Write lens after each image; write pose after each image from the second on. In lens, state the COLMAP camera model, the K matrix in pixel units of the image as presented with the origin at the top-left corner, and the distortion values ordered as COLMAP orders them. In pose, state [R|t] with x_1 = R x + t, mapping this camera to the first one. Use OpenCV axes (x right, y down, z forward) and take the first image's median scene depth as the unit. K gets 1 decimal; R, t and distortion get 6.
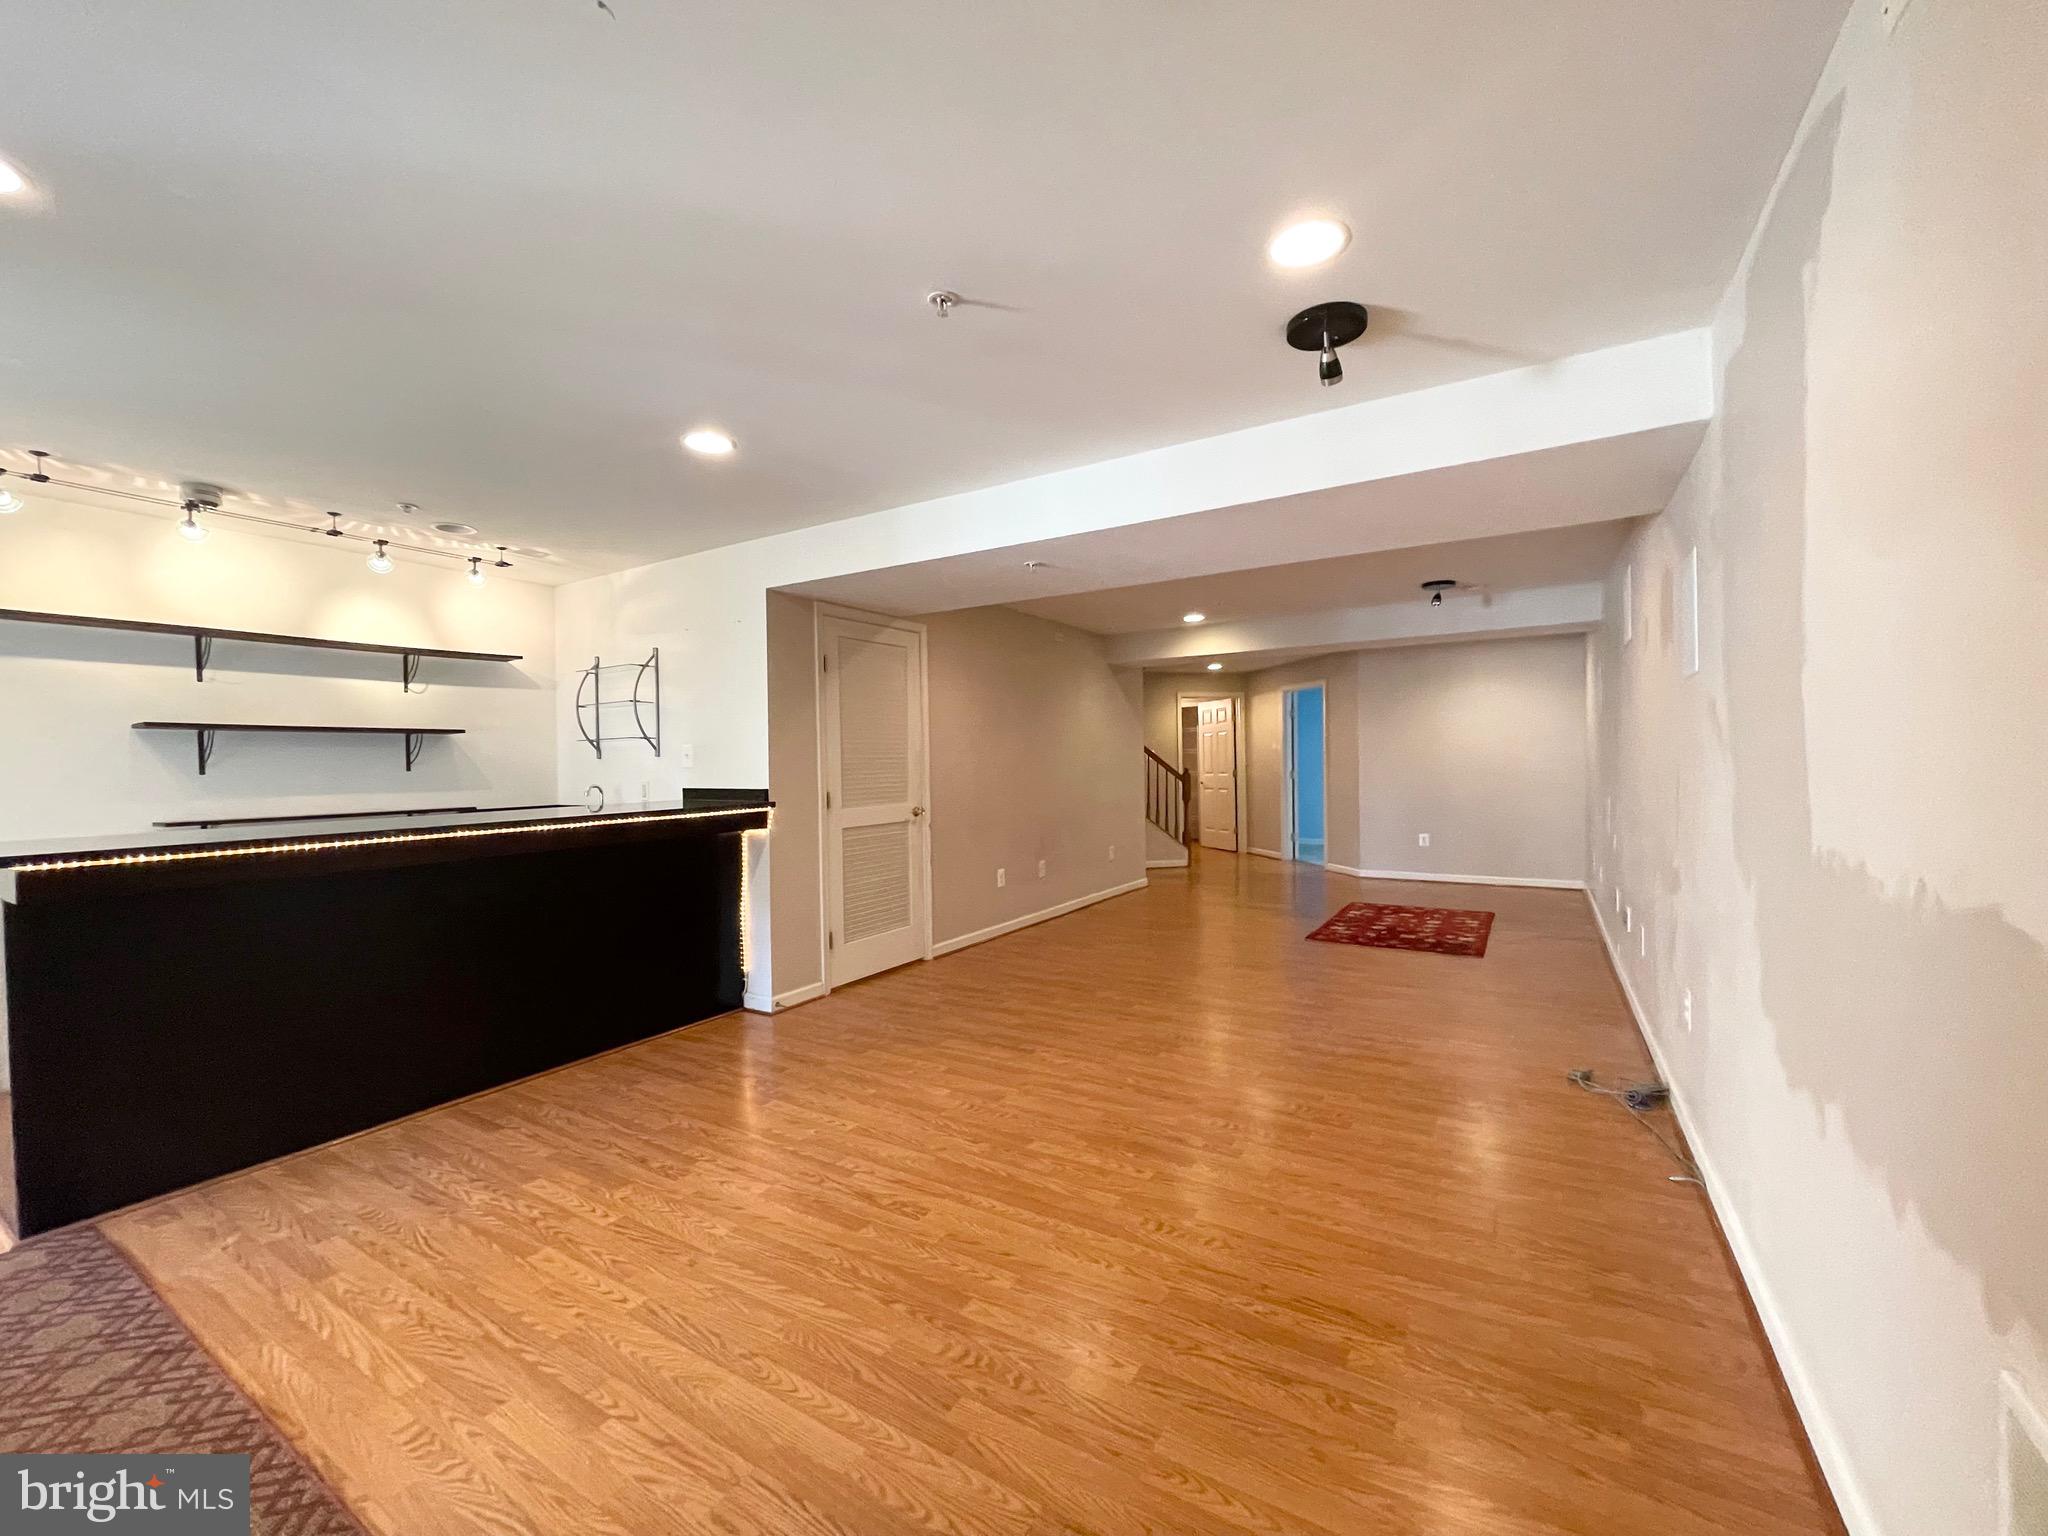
lens RADIAL K [[822.2, 0, 1038.3], [0, 822.2, 756.7], [0, 0, 1]] dist [0.001218, -0.001179]
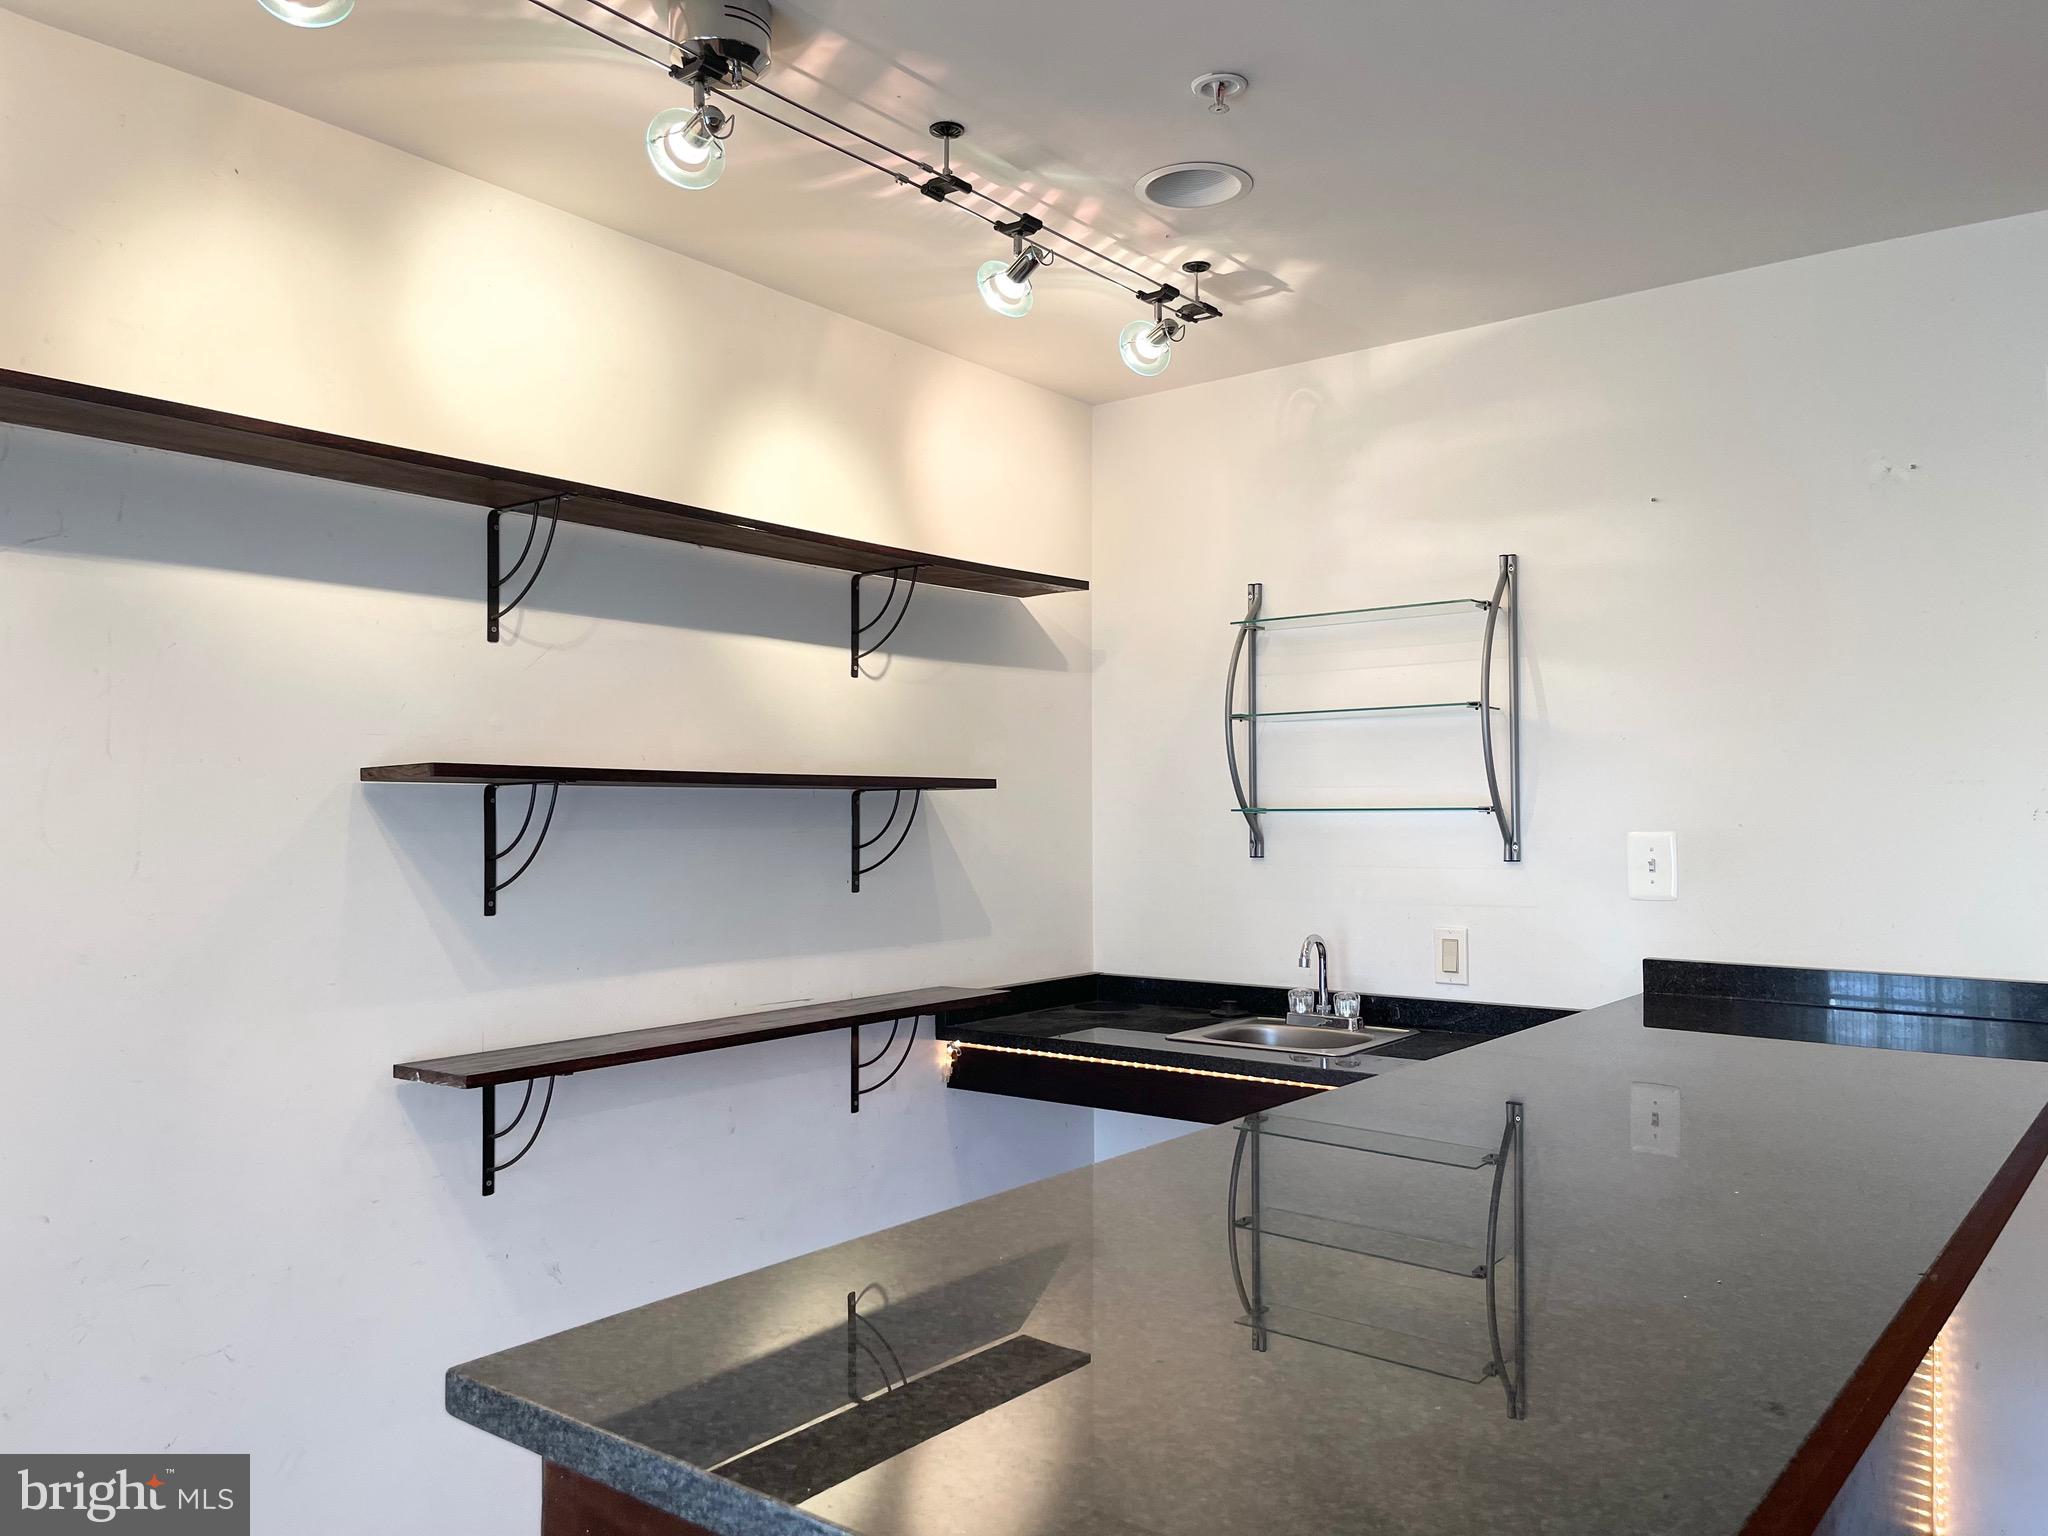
lens RADIAL K [[1549.7, 0, 1015.9], [0, 1549.7, 768.0], [0, 0, 1]] dist [0.040581, -0.034825]
pose [[0.993034, 0.012388, -0.117172, -0.616711], [-0.014932, 0.999671, -0.020864, -0.024354], [0.116874, 0.022469, 0.992892, 0.322382]]
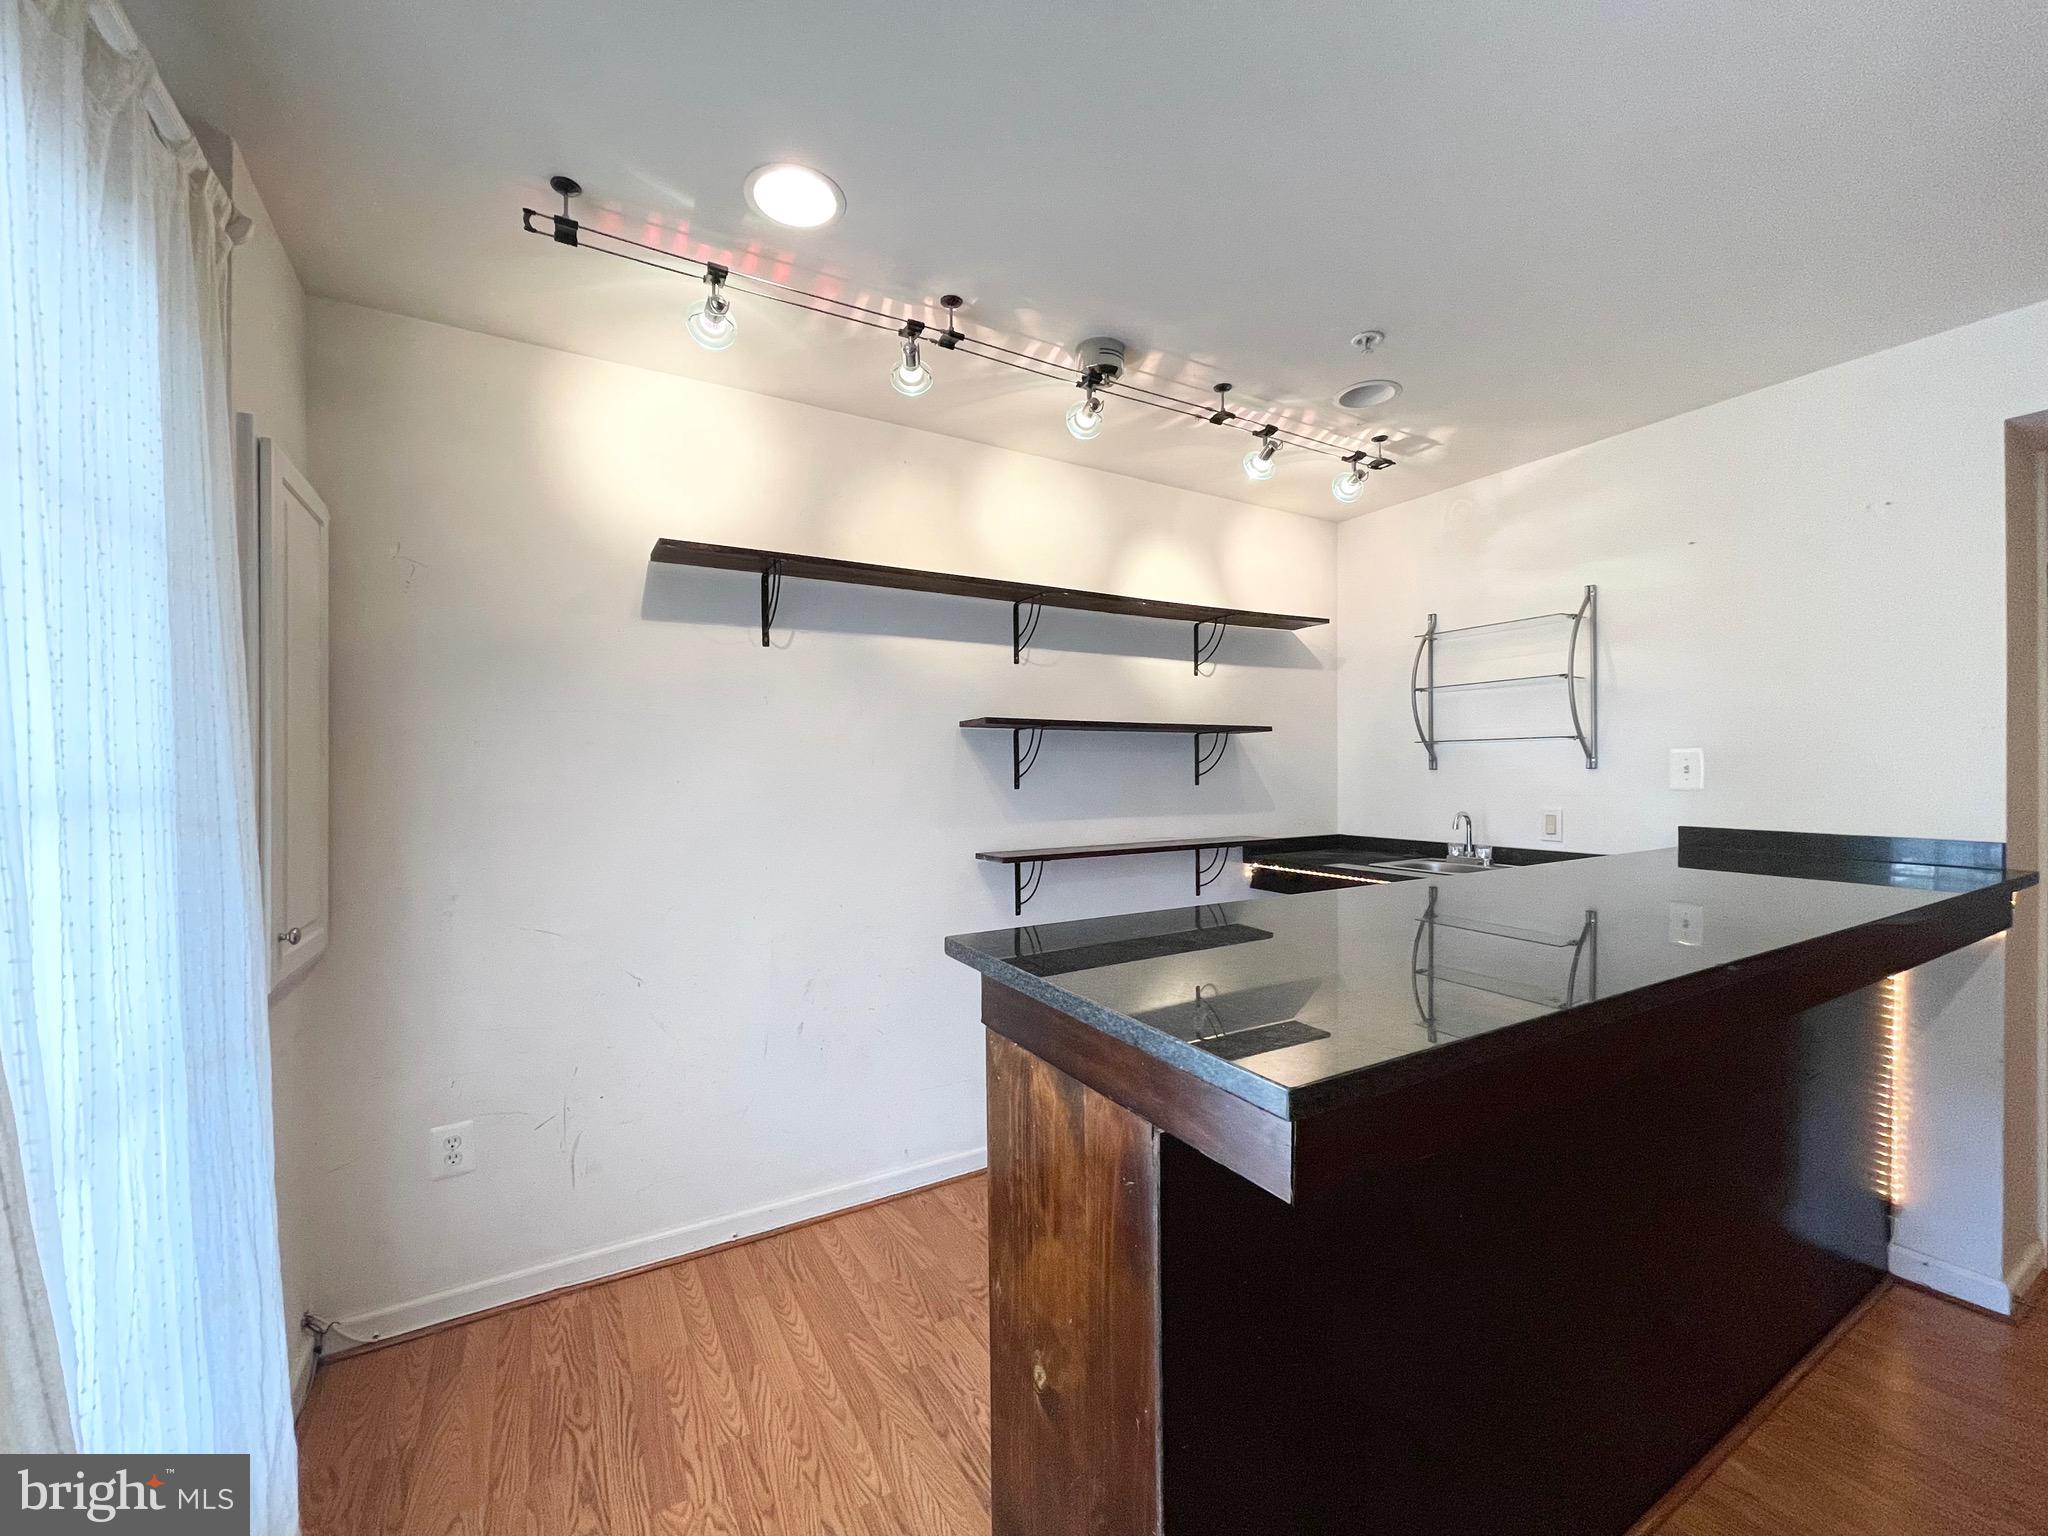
lens RADIAL K [[822.2, 0, 1018.8], [0, 822.2, 772.0], [0, 0, 1]] dist [0.001218, -0.001179]
pose [[0.877815, 0.016837, -0.478704, -0.559647], [-0.008380, 0.999769, 0.019796, -0.006599], [0.478927, -0.013366, 0.877753, 0.292026]]
